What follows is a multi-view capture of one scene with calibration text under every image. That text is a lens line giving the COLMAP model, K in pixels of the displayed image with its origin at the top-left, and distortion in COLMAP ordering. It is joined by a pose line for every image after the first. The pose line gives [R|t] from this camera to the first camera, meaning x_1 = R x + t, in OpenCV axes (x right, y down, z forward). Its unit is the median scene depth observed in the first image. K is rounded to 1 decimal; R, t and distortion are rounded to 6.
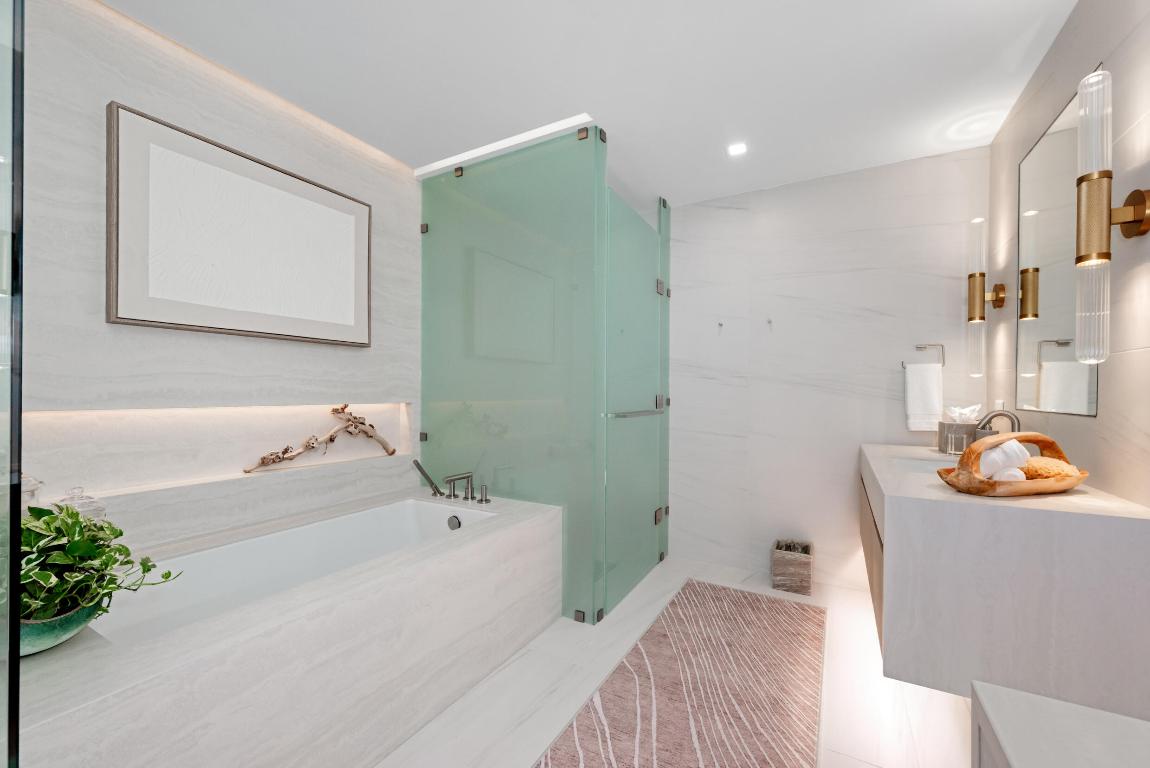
lens RADIAL K [[458.6, 0, 579.3], [0, 458.6, 391.4], [0, 0, 1]] dist [-0.002526, -0.000239]
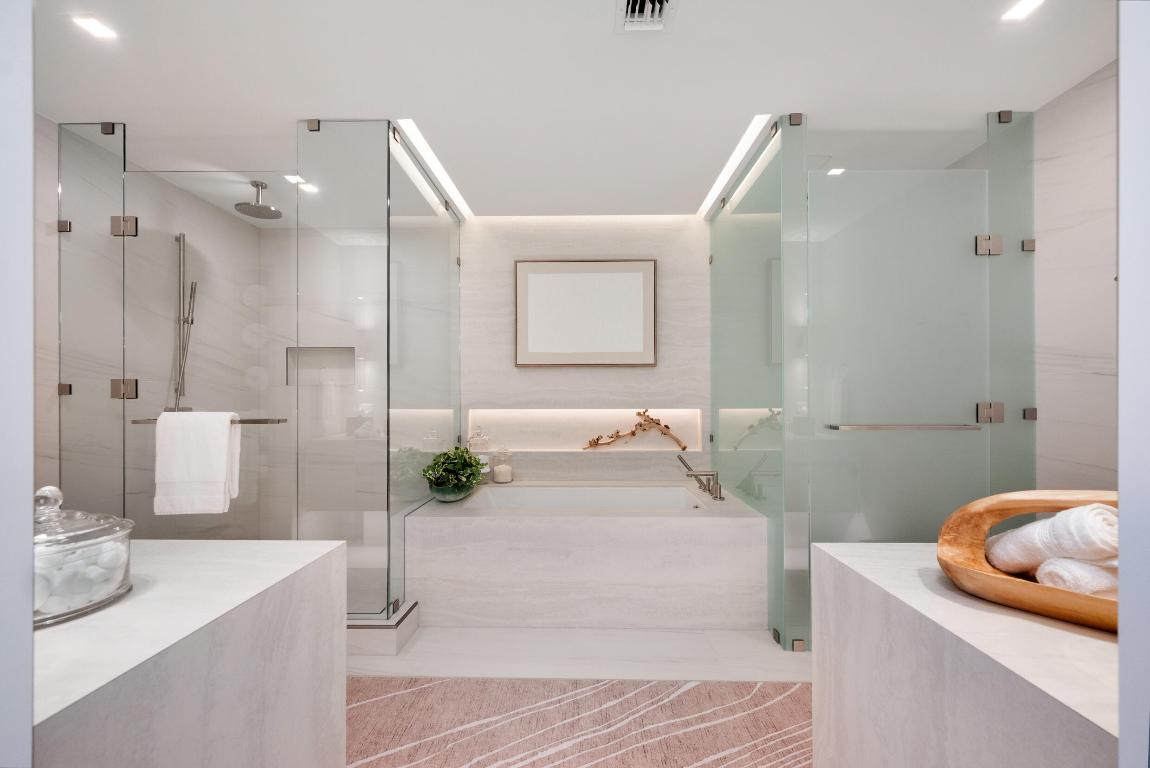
lens RADIAL K [[458.6, 0, 582.0], [0, 458.6, 394.3], [0, 0, 1]] dist [-0.002526, -0.000239]
pose [[0.476131, -0.013102, -0.879277, 0.631302], [0.005378, 0.999914, -0.011987, -0.000536], [0.879358, 0.000979, 0.476161, 0.187448]]
